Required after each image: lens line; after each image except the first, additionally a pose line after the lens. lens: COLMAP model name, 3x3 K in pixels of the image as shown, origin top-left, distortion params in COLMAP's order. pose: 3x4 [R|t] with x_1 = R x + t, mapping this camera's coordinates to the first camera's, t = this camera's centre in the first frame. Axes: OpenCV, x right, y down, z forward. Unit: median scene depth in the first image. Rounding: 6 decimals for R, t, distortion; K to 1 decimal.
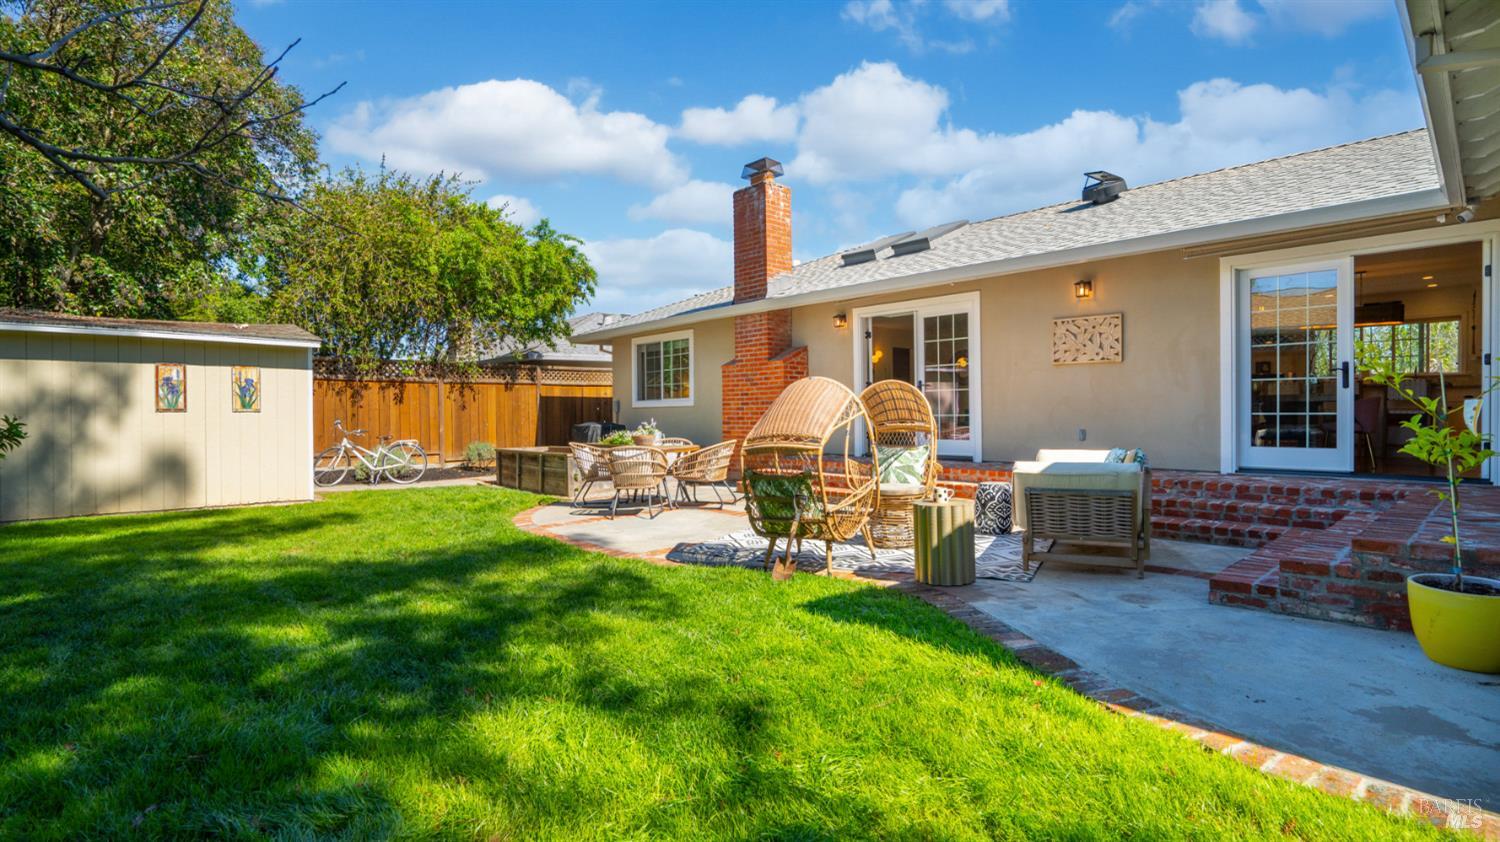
lens RADIAL K [[702.0, 0, 743.7], [0, 702.0, 423.6], [0, 0, 1]] dist [-0.034186, 0.017838]
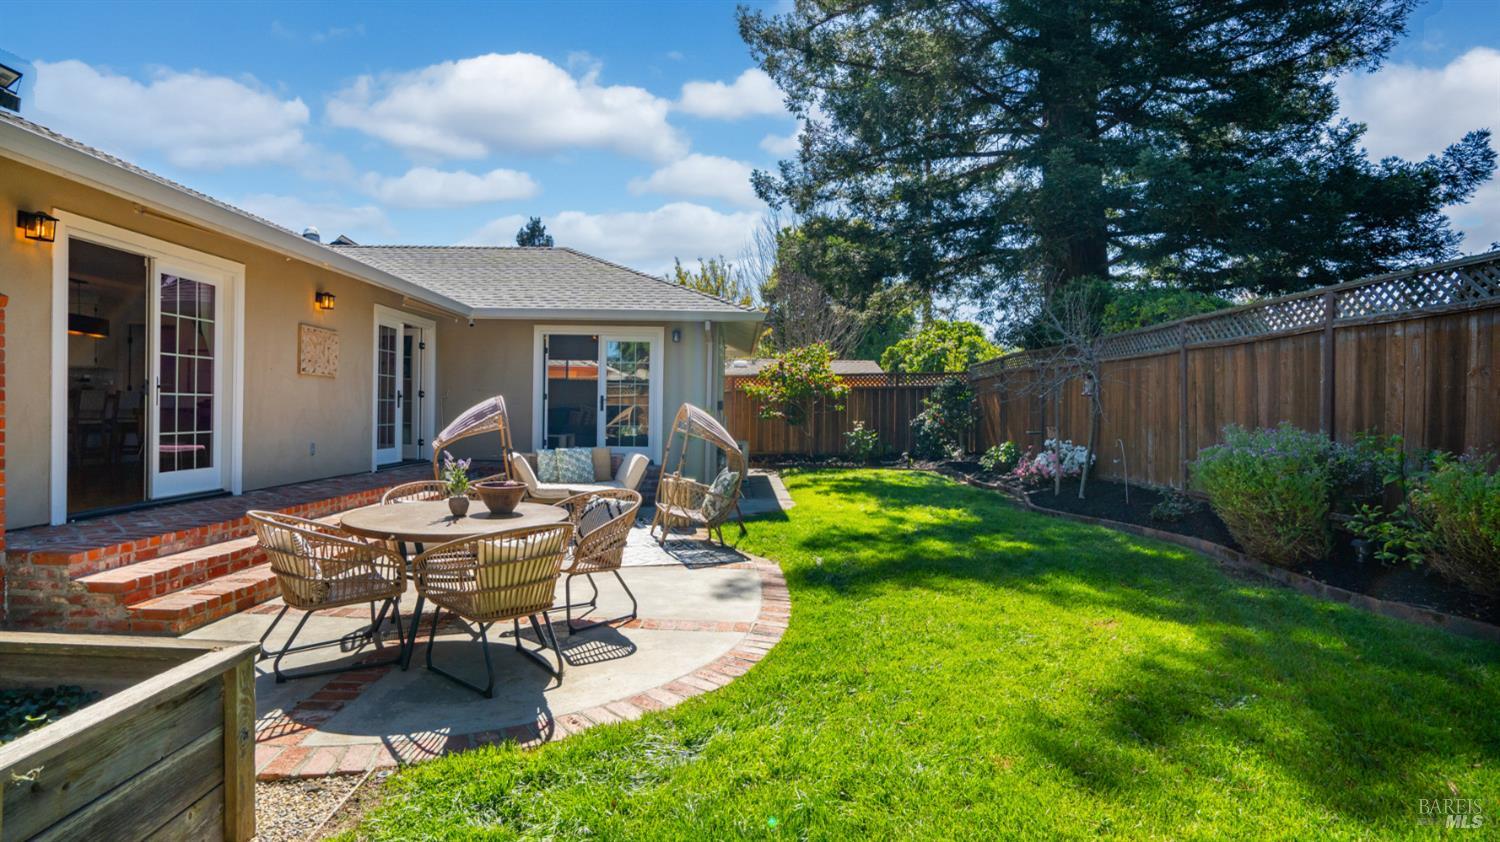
lens RADIAL K [[790.0, 0, 750.0], [0, 790.0, 421.0], [0, 0, 1]] dist [-0.037144, 0.026709]
pose [[-0.752201, -0.009691, 0.658862, -0.465056], [0.002954, 0.999832, 0.018080, -0.026978], [-0.658927, 0.015546, -0.752046, 0.955782]]
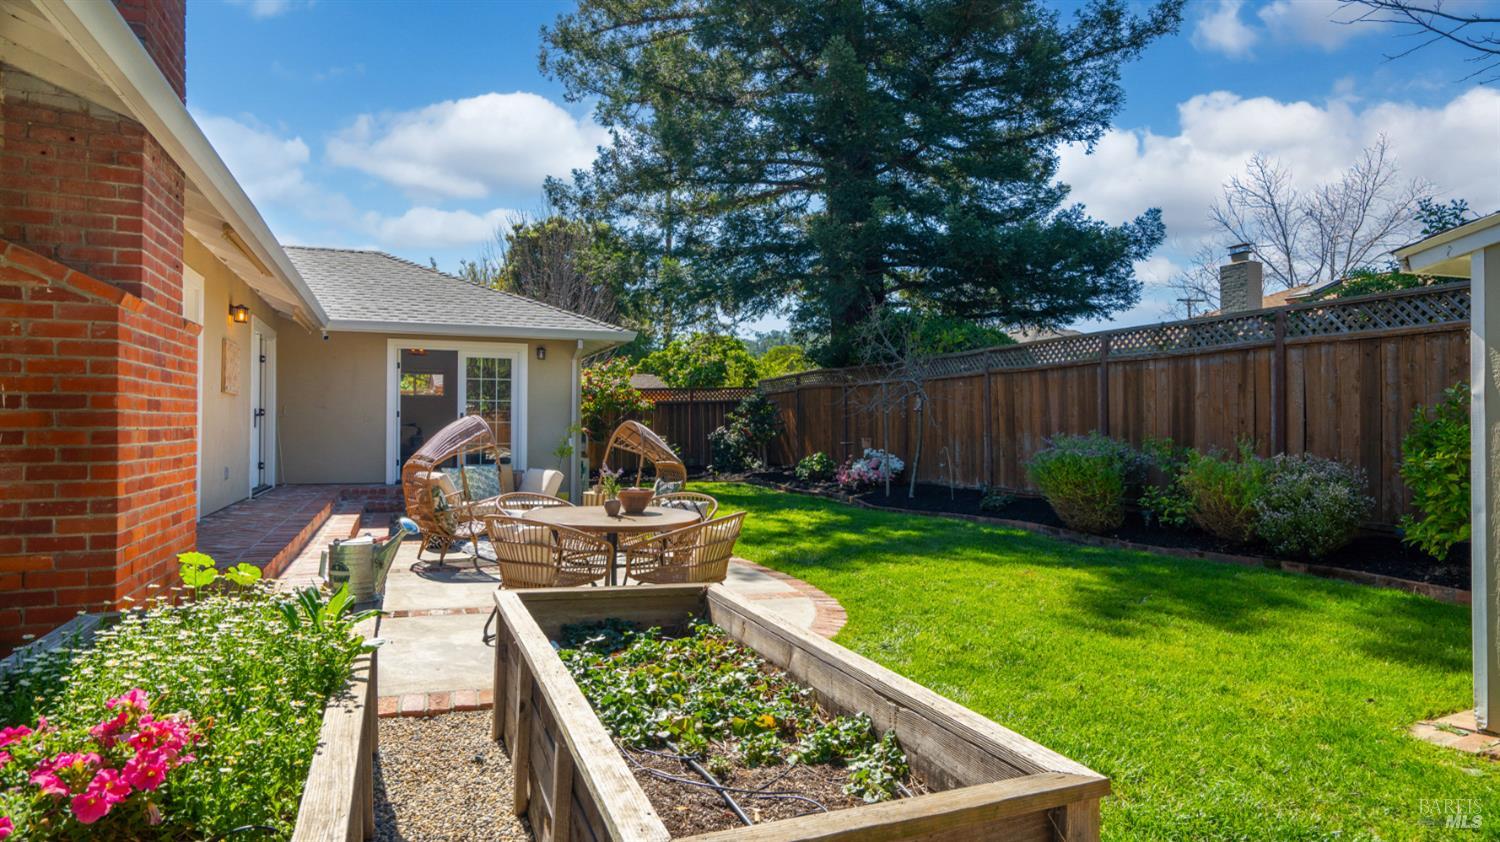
lens RADIAL K [[889.4, 0, 735.4], [0, 889.4, 422.0], [0, 0, 1]] dist [-0.030787, 0.032172]
pose [[-0.935574, 0.008826, 0.353021, -0.358352], [0.011219, 0.999926, 0.004734, -0.032061], [-0.352953, 0.008390, -0.935603, 1.248525]]
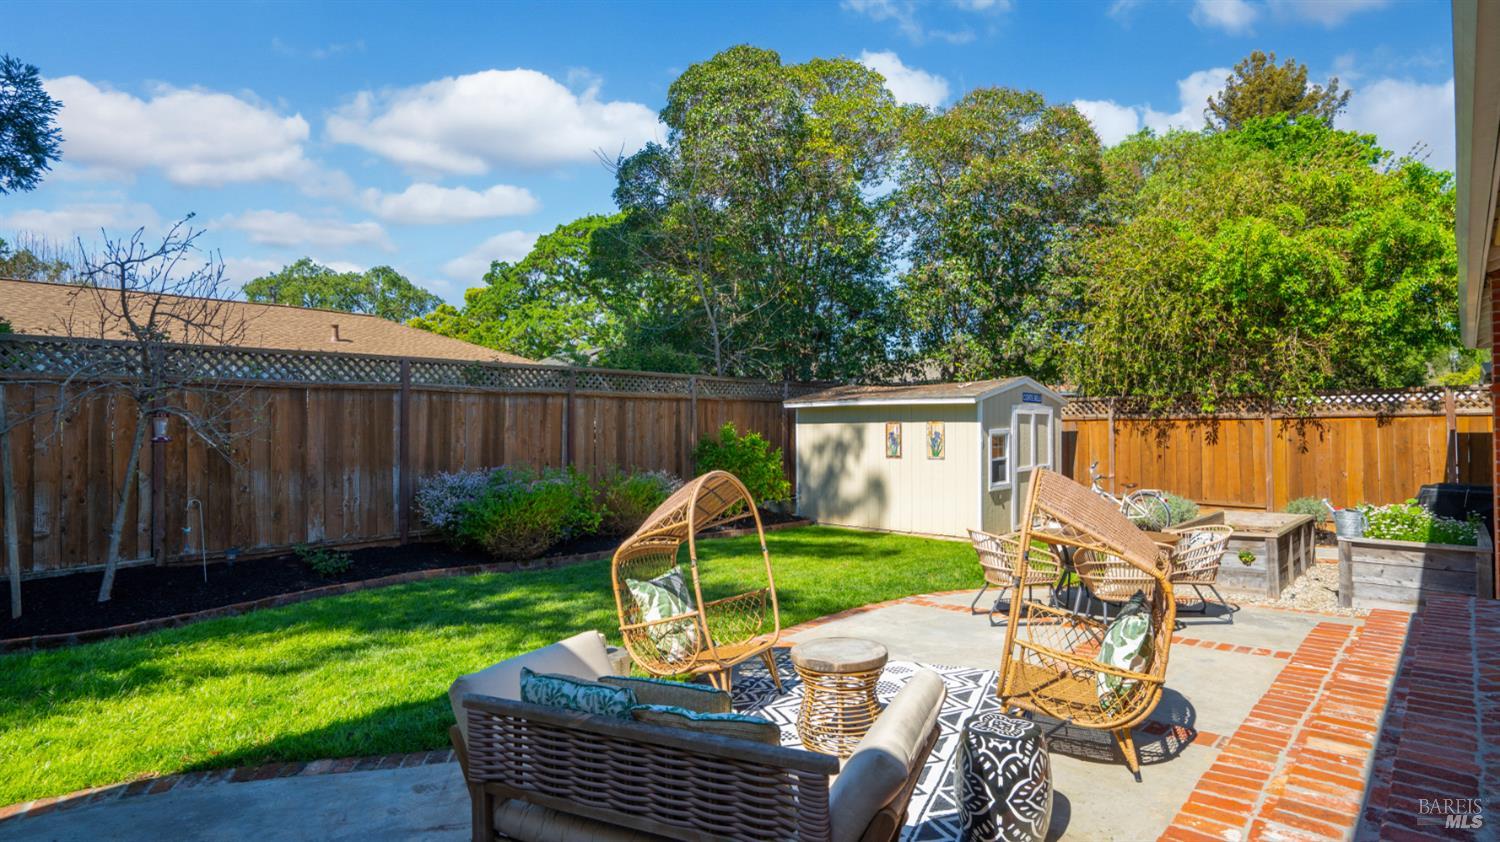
lens RADIAL K [[771.3, 0, 739.0], [0, 771.3, 419.9], [0, 0, 1]] dist [-0.003597, 0.002778]
pose [[0.089648, -0.009366, -0.995929, 0.482740], [-0.008795, 0.999909, -0.010195, -0.053332], [0.995935, 0.009673, 0.089558, 0.410320]]
